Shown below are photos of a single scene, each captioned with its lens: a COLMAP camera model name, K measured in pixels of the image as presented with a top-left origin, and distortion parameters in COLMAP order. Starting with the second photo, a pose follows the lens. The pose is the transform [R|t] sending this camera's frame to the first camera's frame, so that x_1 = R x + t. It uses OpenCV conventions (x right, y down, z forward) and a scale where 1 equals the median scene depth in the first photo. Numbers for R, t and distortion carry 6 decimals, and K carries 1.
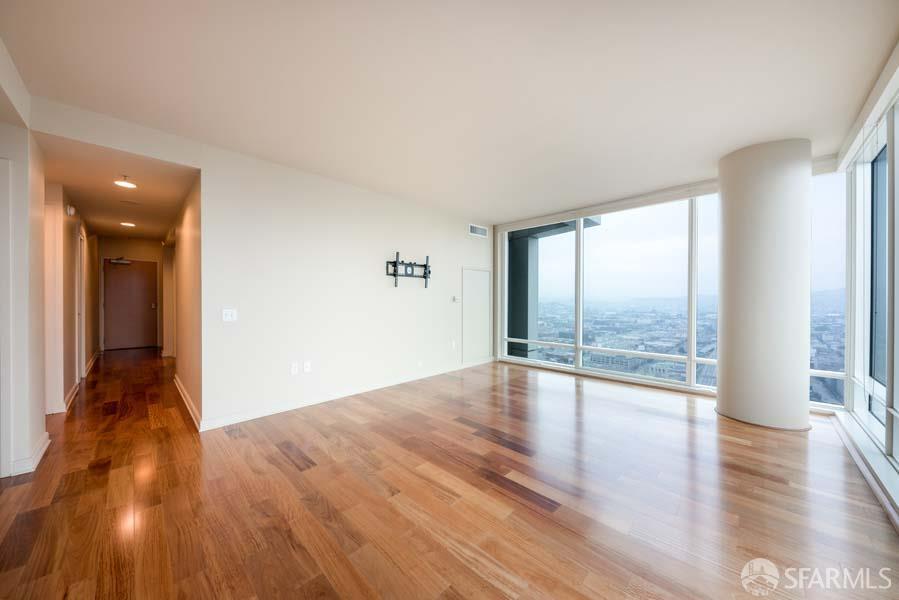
lens RADIAL K [[313.6, 0, 433.1], [0, 313.6, 295.9], [0, 0, 1]] dist [0.007790, -0.004633]
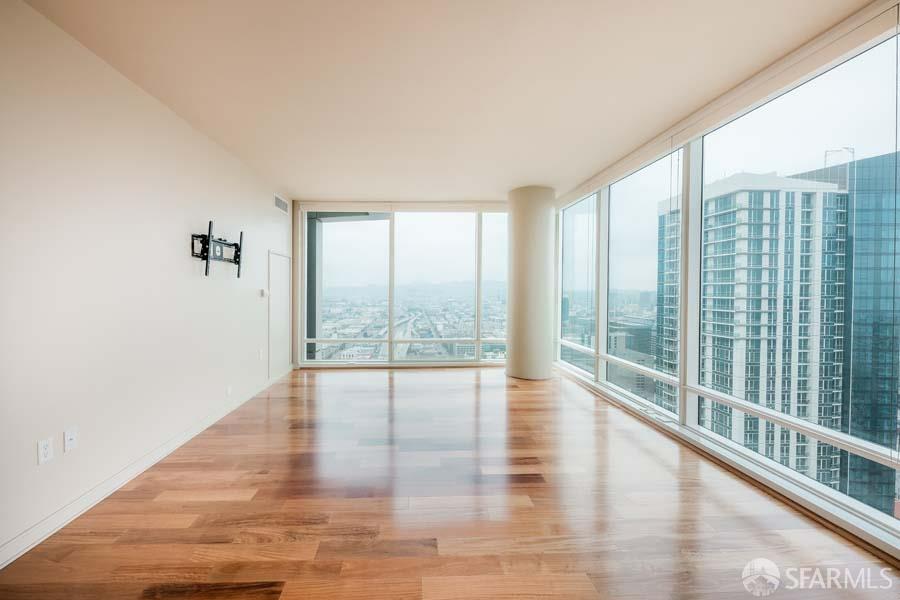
lens RADIAL K [[358.3, 0, 424.9], [0, 358.3, 293.5], [0, 0, 1]] dist [0.009793, -0.000336]
pose [[0.670723, -0.010625, 0.741632, -0.360582], [-0.007077, 0.999760, 0.020723, -0.011296], [-0.741674, -0.019148, 0.670487, 0.186258]]
